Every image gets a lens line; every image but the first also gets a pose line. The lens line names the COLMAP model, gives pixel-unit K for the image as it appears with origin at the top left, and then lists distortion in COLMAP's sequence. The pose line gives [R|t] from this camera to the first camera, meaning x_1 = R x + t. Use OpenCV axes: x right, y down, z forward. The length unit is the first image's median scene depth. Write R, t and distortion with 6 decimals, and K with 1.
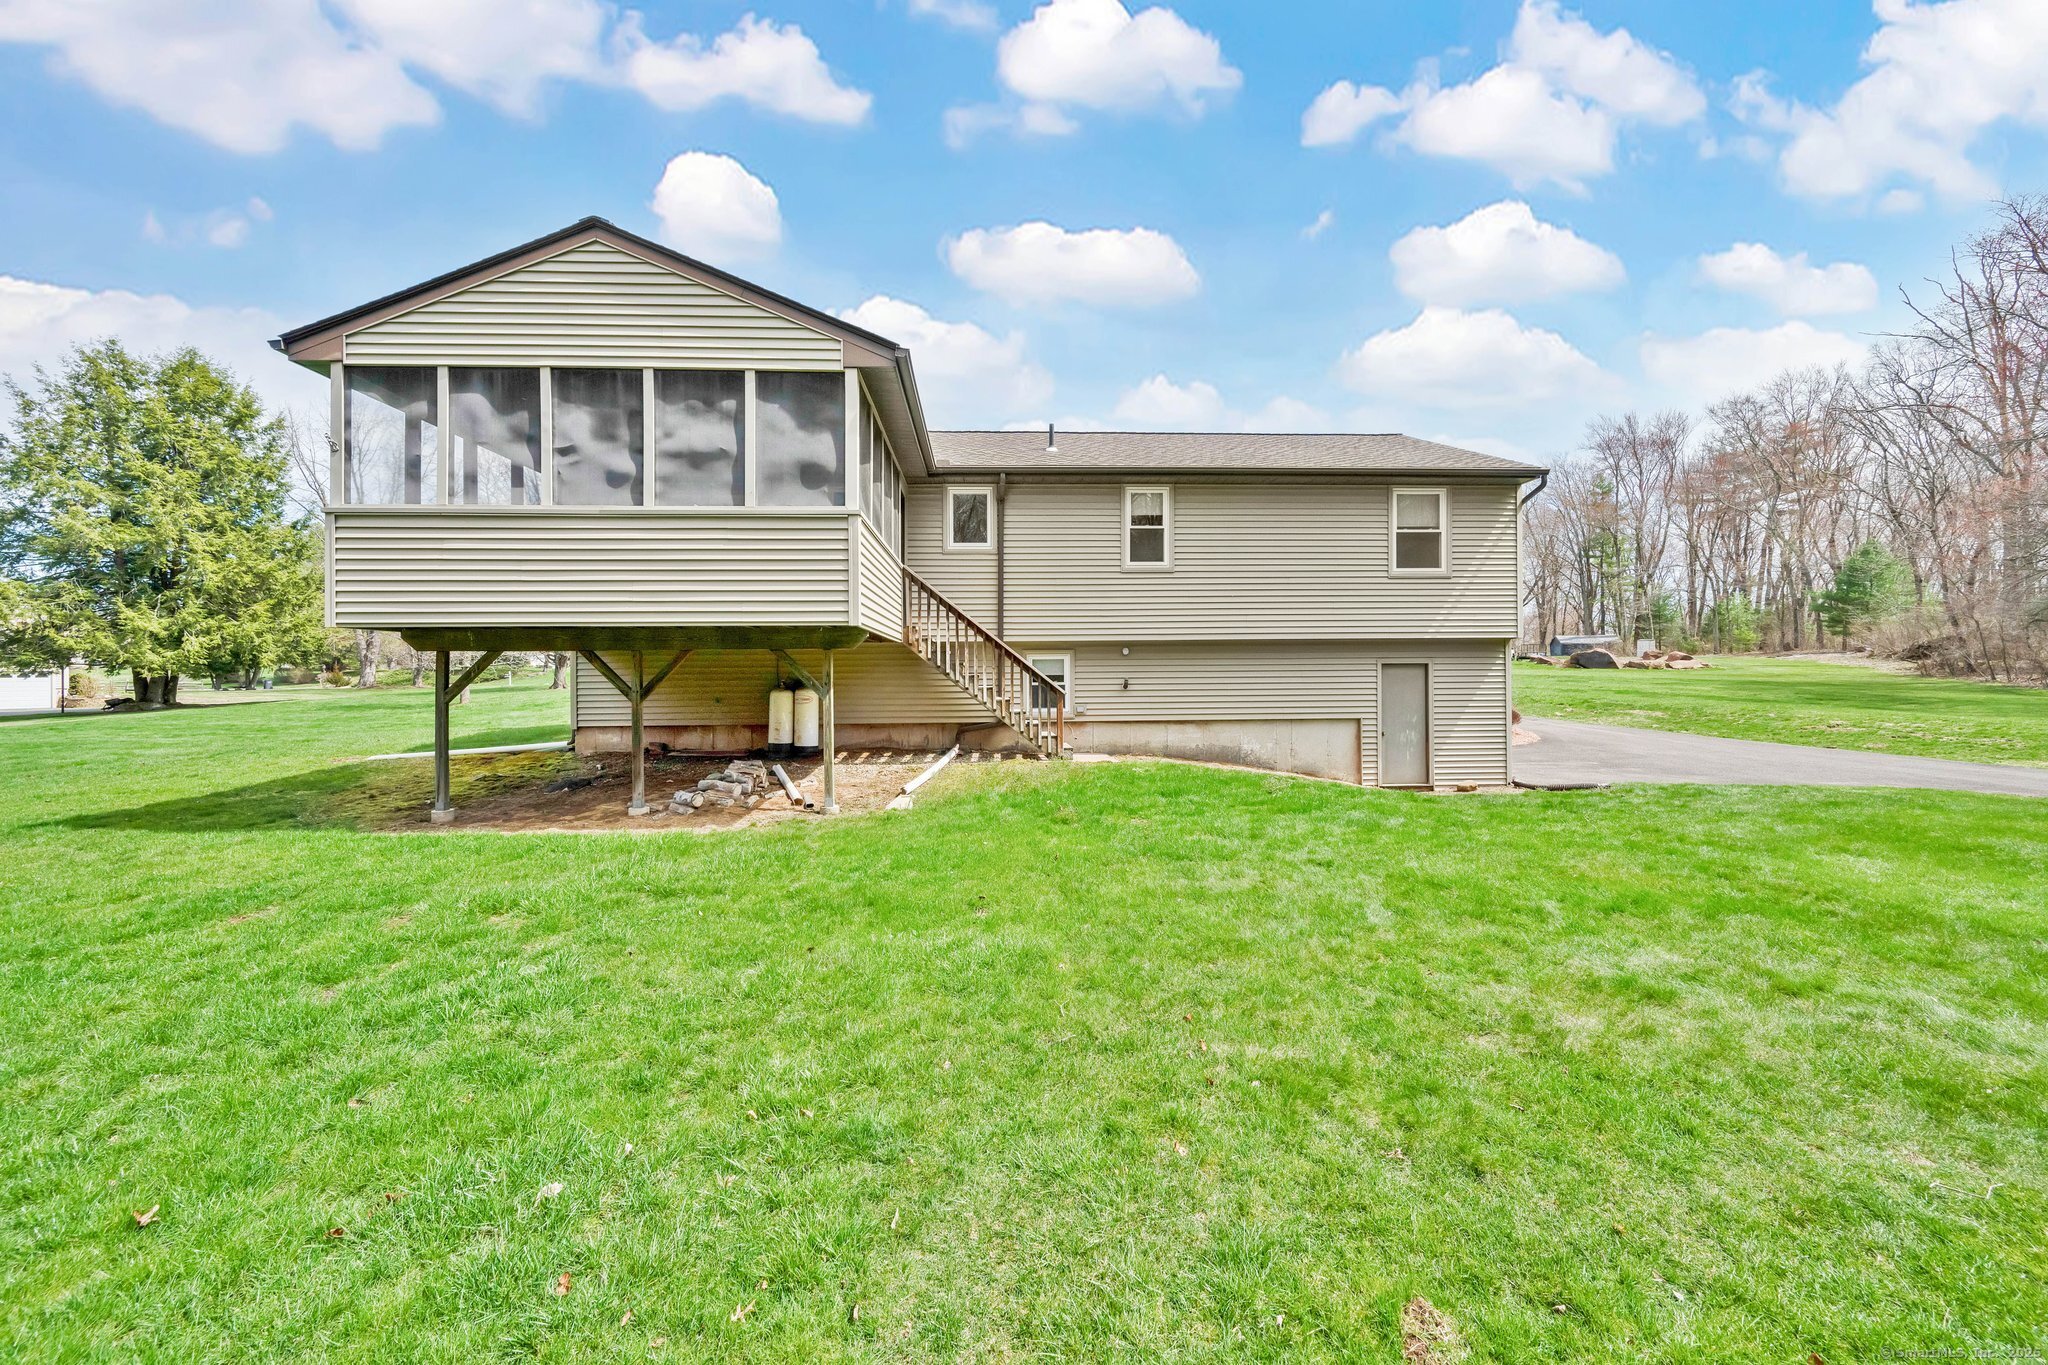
lens RADIAL K [[799.1, 0, 1032.7], [0, 799.1, 675.7], [0, 0, 1]] dist [-0.000967, -0.000137]
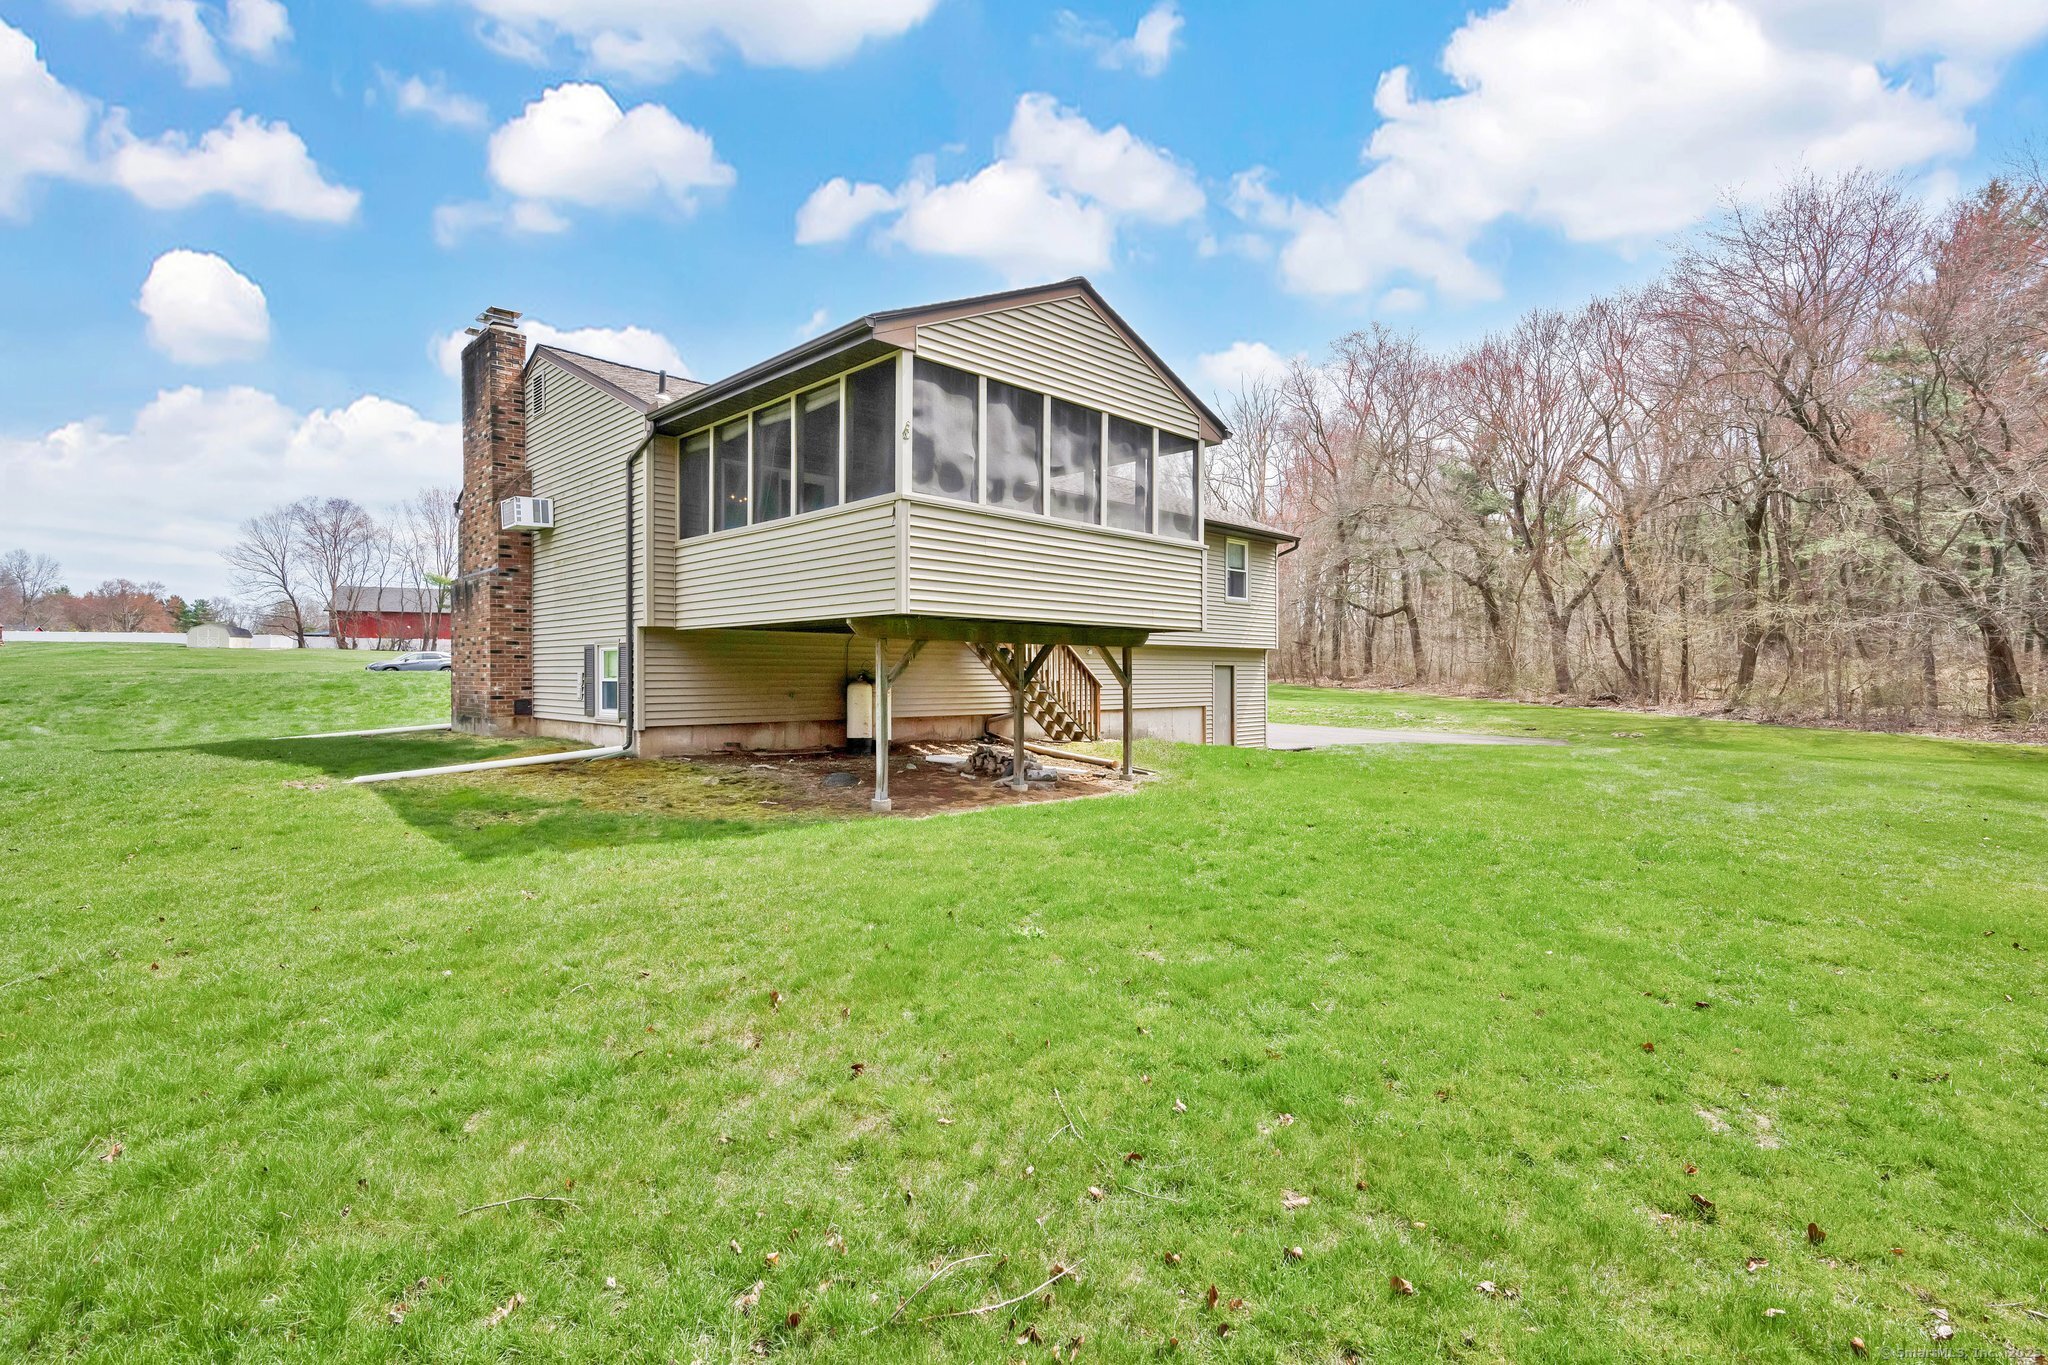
lens RADIAL K [[984.0, 0, 1024.0], [0, 984.0, 682.5], [0, 0, 1]] dist [-0.000435, -0.000061]
pose [[0.735787, 0.004197, 0.677200, -1.451078], [-0.008996, 0.999953, 0.003577, 0.017007], [-0.677154, -0.008724, 0.735790, -0.011383]]
